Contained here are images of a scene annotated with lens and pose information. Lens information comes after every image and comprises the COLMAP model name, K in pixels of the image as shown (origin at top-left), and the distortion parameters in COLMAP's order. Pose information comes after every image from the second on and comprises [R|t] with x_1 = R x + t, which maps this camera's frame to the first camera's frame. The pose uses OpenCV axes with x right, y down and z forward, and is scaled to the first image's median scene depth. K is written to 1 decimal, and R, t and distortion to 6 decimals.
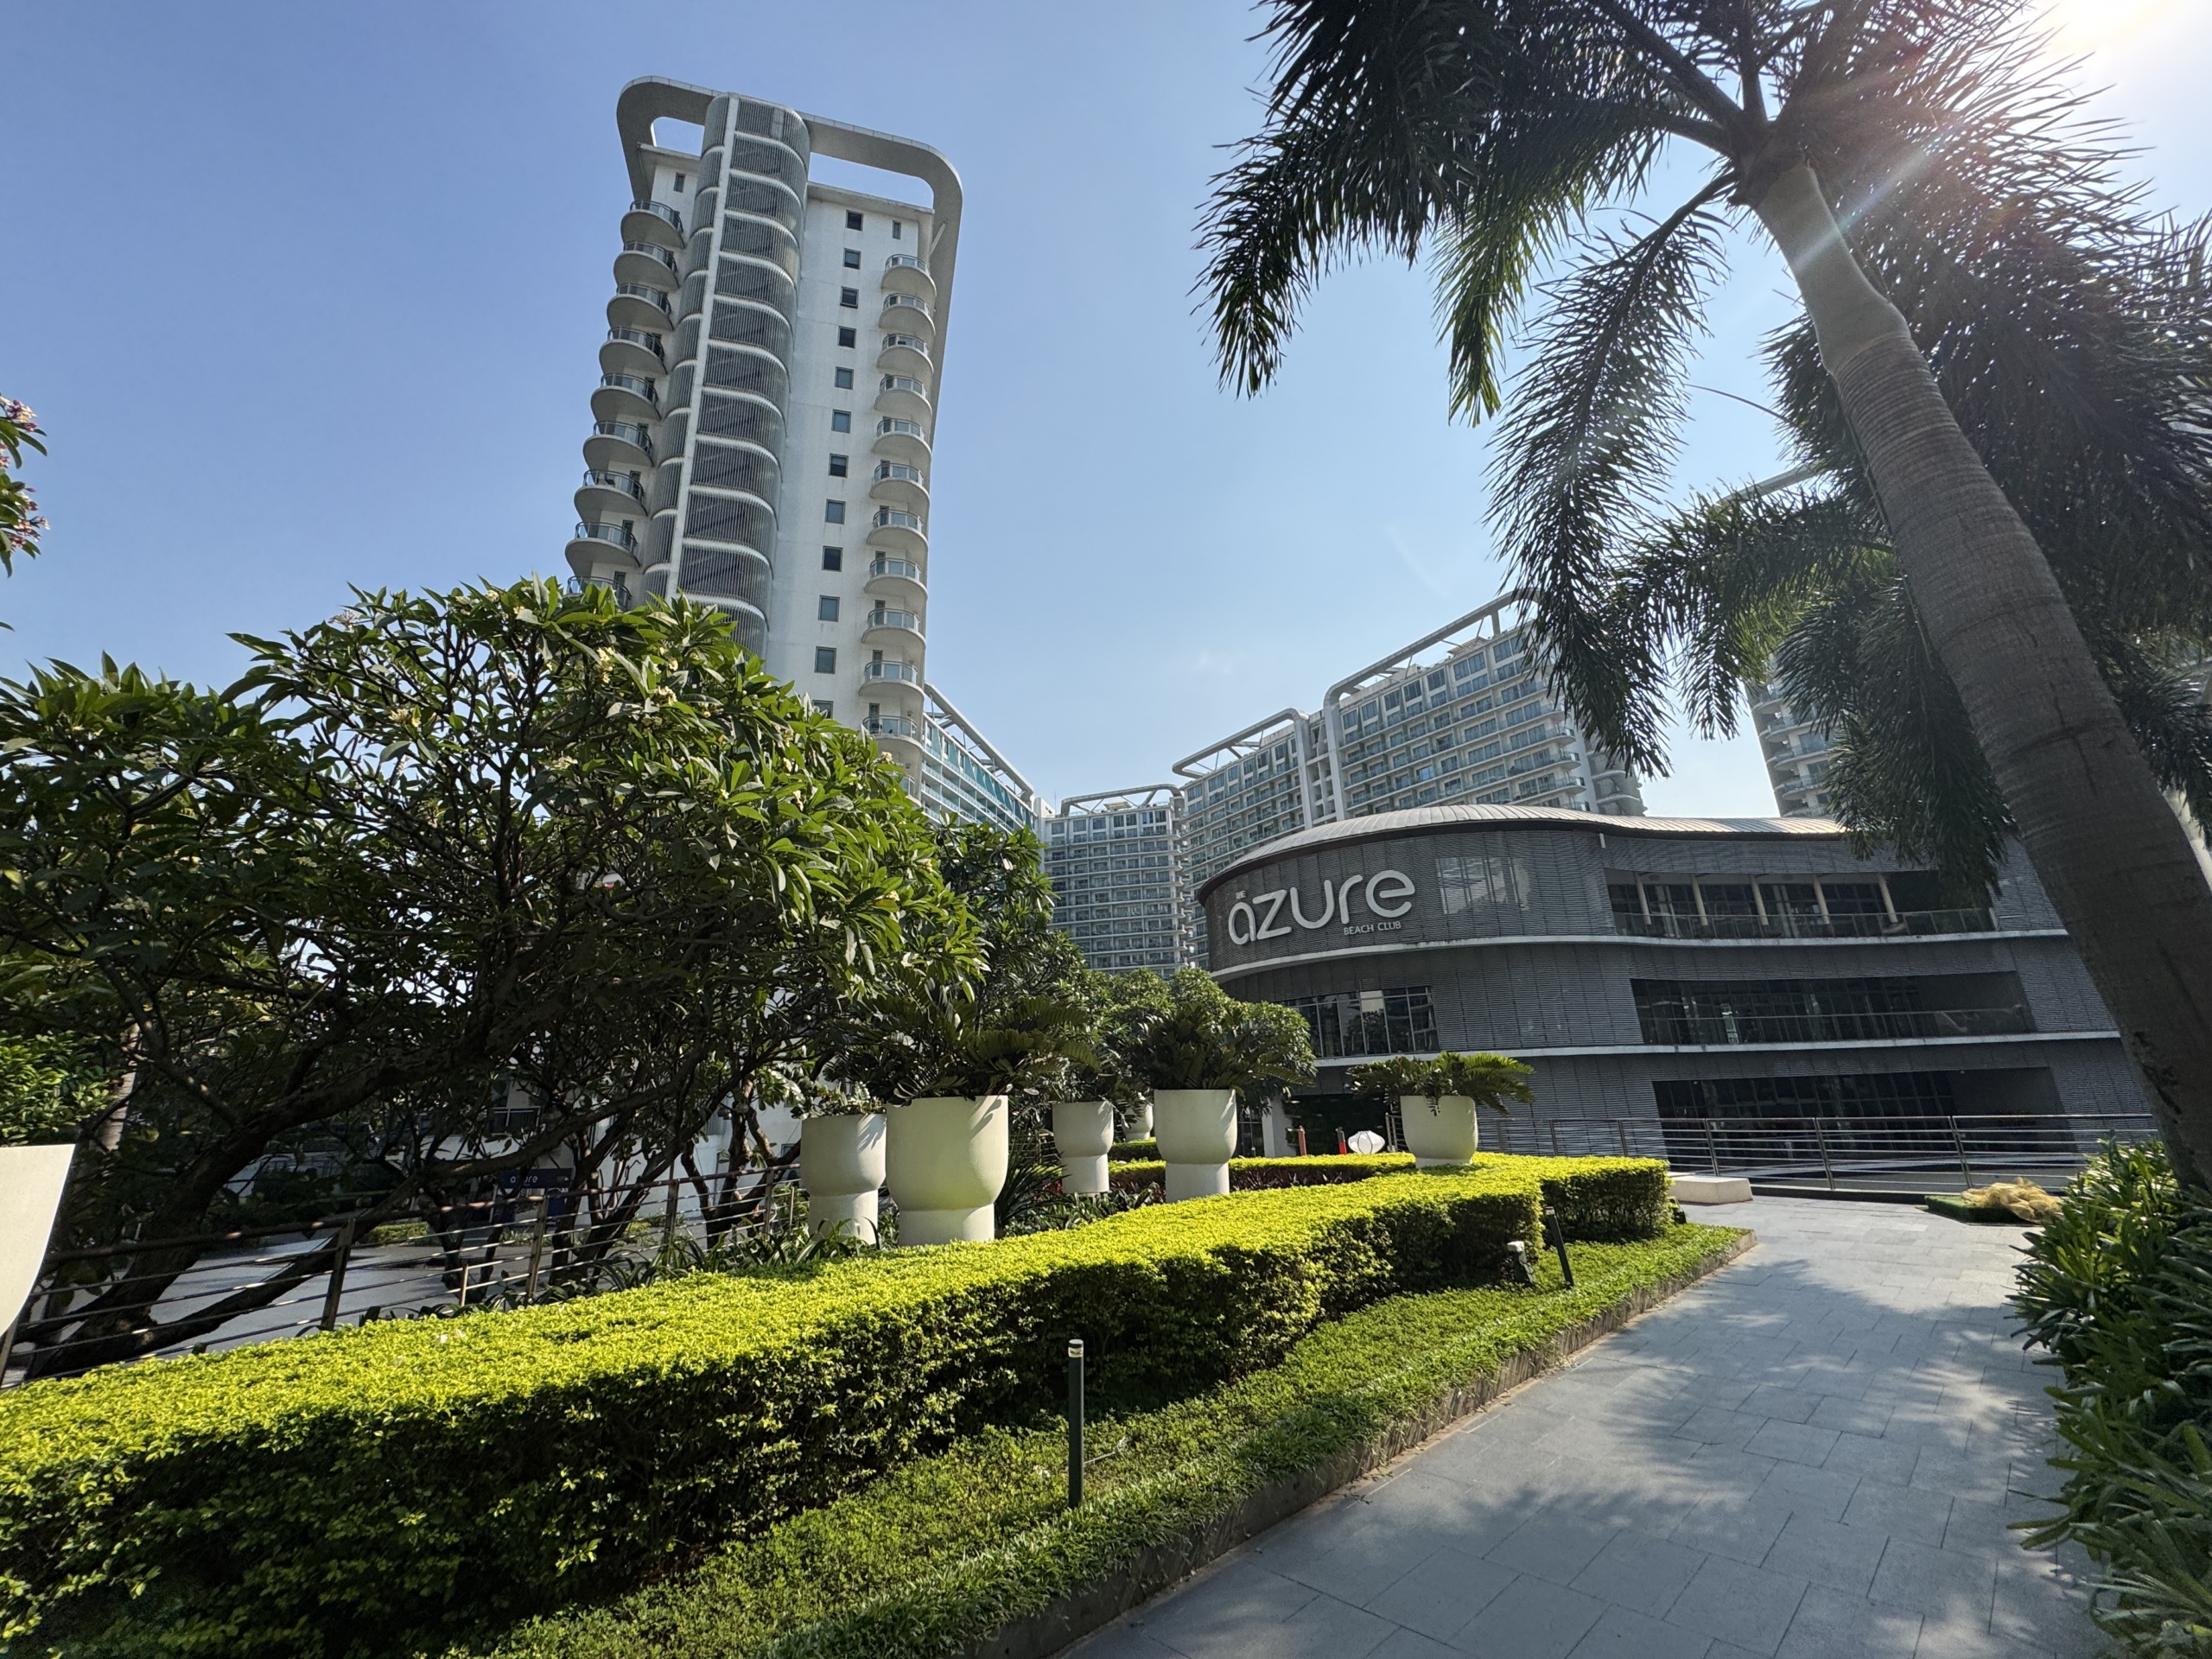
lens RADIAL K [[881.6, 0, 1101.7], [0, 881.6, 828.3], [0, 0, 1]] dist [-0.001090, -0.000735]
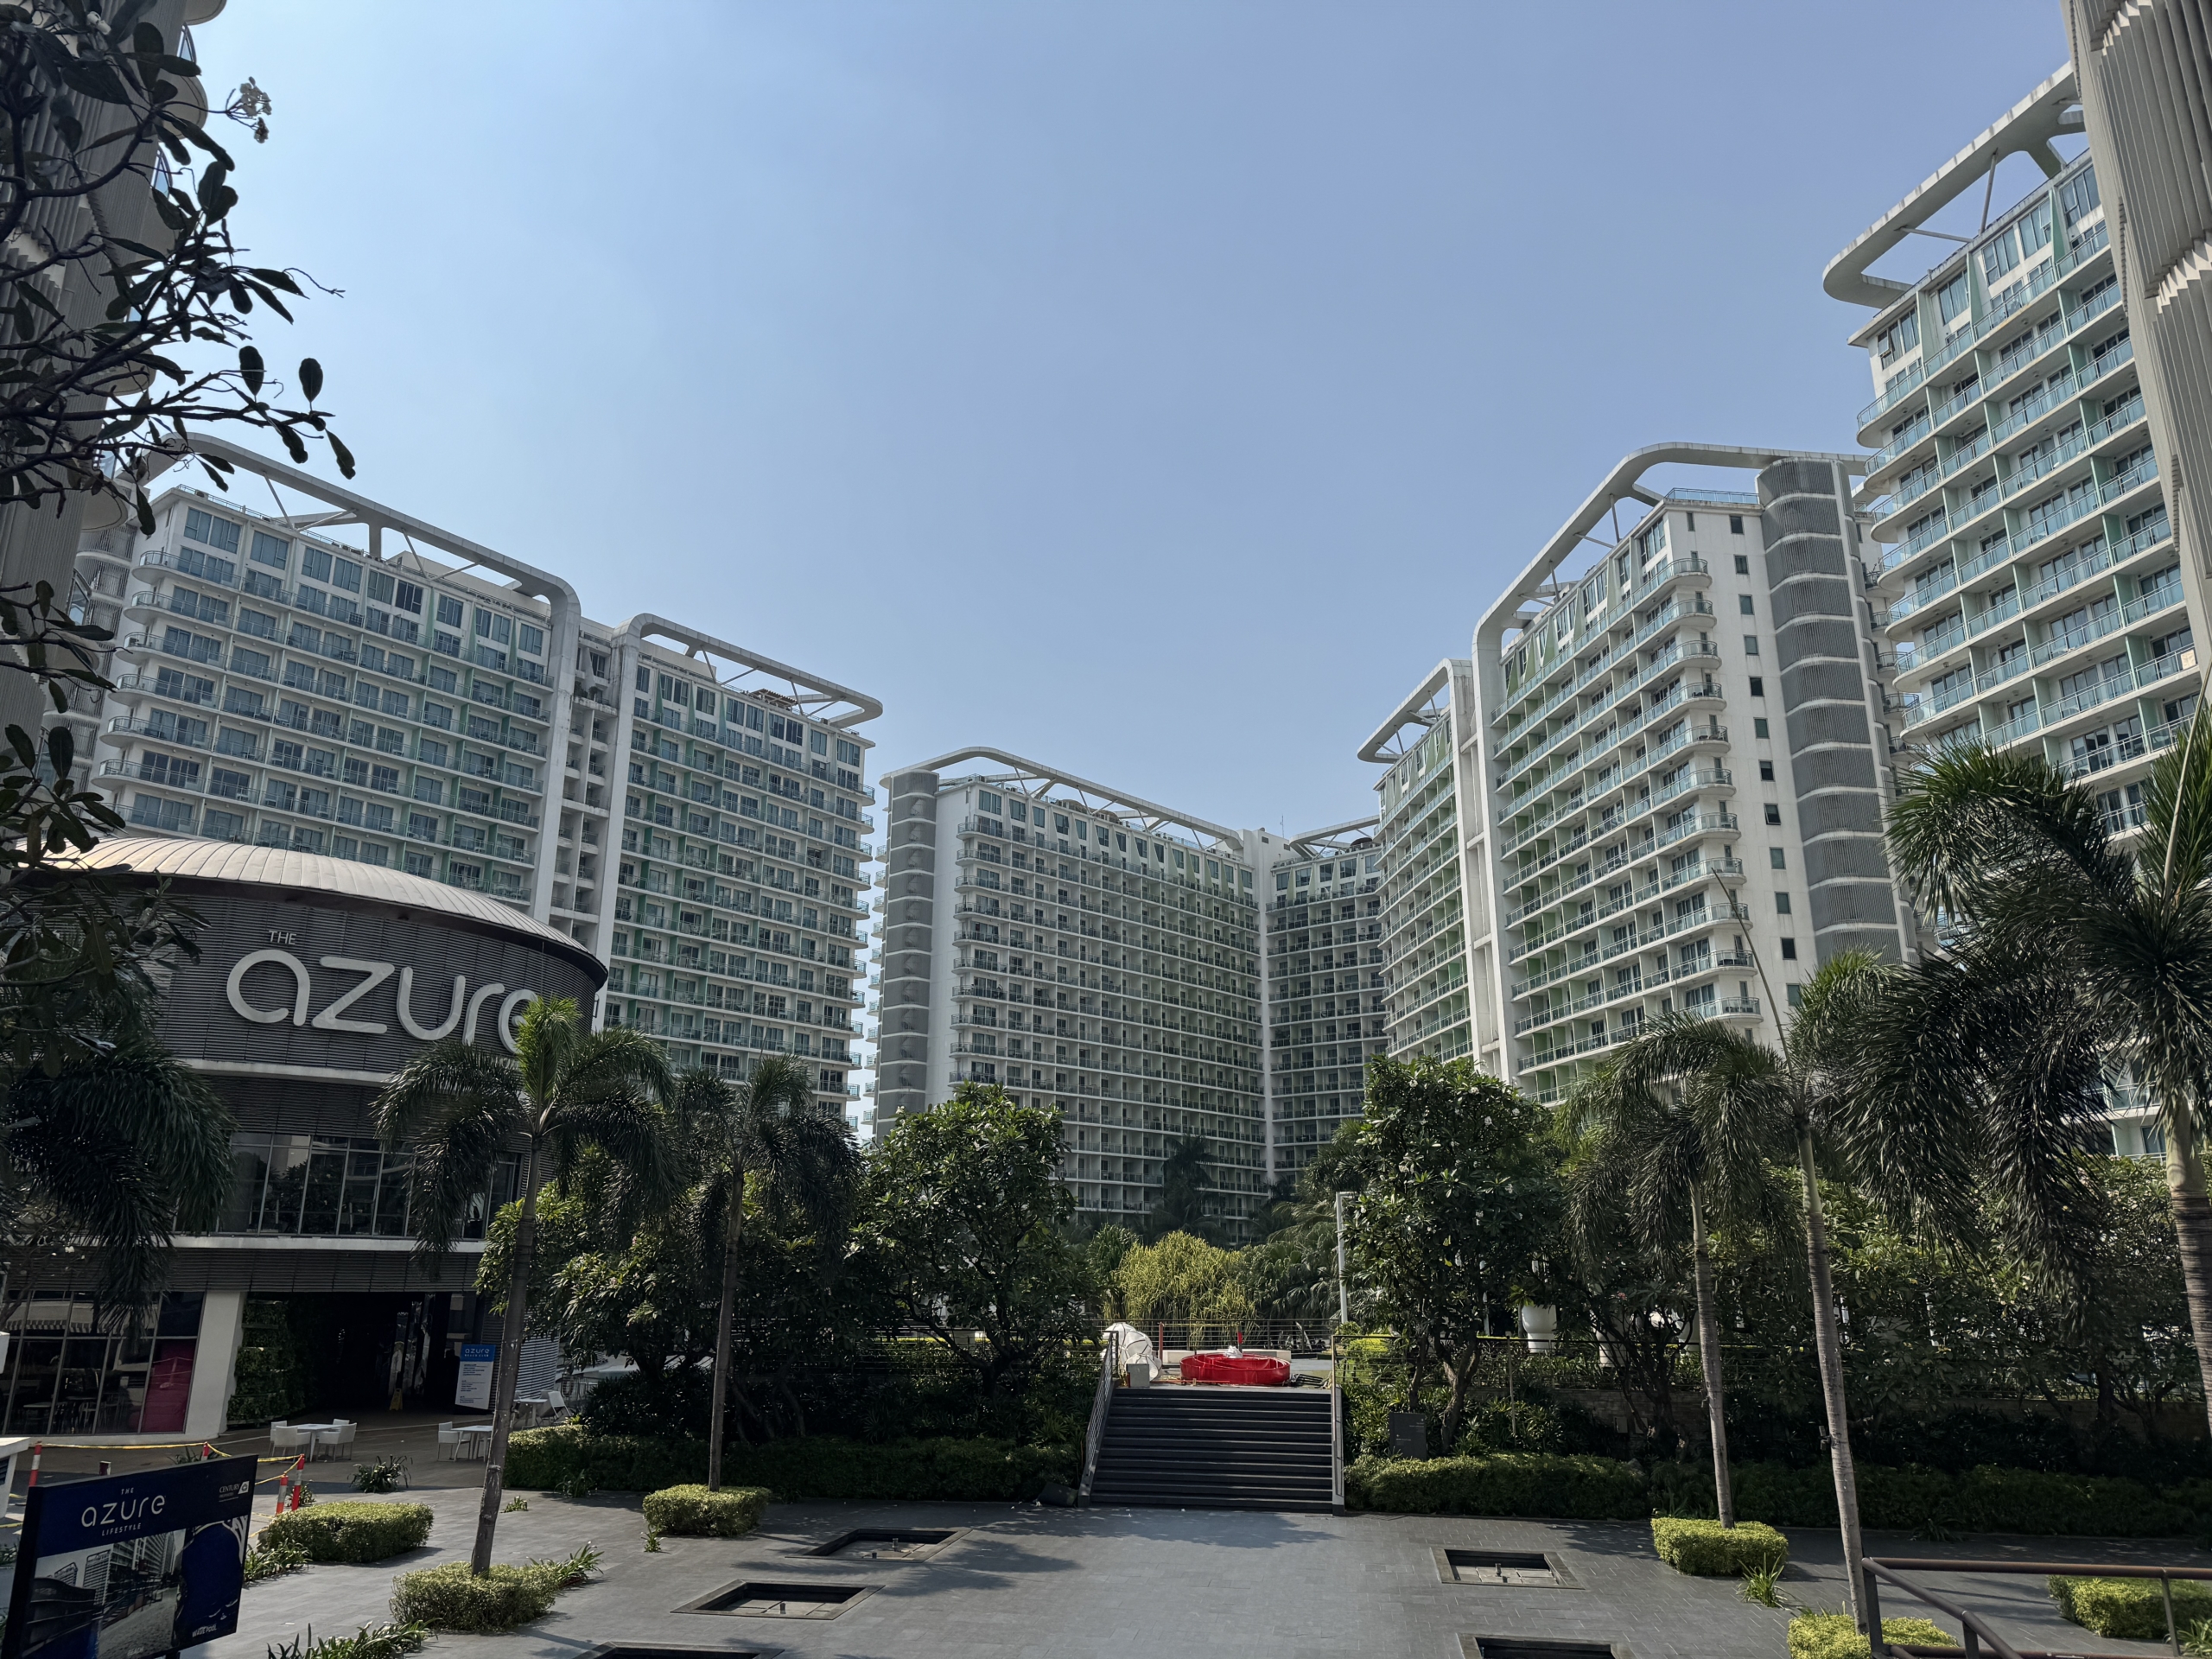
lens RADIAL K [[1523.6, 0, 1085.2], [0, 1523.6, 829.9], [0, 0, 1]] dist [0.187040, -0.334081]
pose [[-0.104462, 0.308419, 0.945497, -0.950136], [-0.300449, 0.896491, -0.325628, 0.203427], [-0.948060, -0.318090, -0.000985, 0.590201]]
